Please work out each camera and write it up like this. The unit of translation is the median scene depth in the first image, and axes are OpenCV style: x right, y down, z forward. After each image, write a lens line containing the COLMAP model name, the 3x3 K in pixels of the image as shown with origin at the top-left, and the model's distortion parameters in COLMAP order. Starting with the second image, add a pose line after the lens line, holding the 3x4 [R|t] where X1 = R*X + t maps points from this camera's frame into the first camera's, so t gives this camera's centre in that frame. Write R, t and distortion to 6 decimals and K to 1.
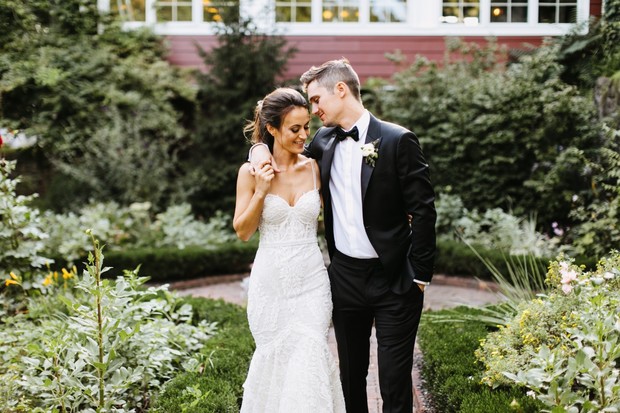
lens RADIAL K [[865.1, 0, 310.0], [0, 865.1, 206.5], [0, 0, 1]] dist [0.009930, -0.021176]
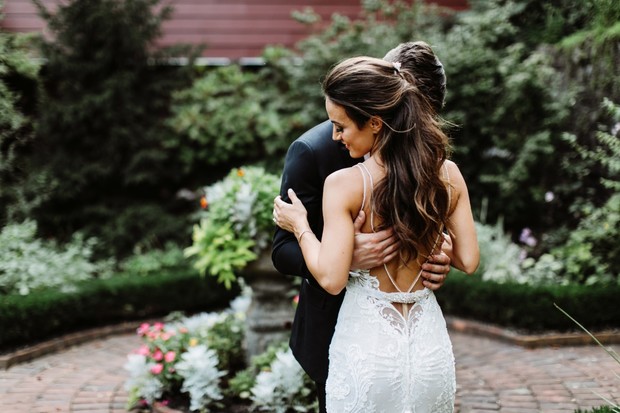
lens RADIAL K [[865.1, 0, 310.0], [0, 865.1, 206.5], [0, 0, 1]] dist [0.009930, -0.021176]
pose [[0.985419, -0.033068, 0.166902, -0.032766], [0.030085, 0.999340, 0.020371, -0.021402], [-0.167466, -0.015053, 0.985763, 0.247645]]
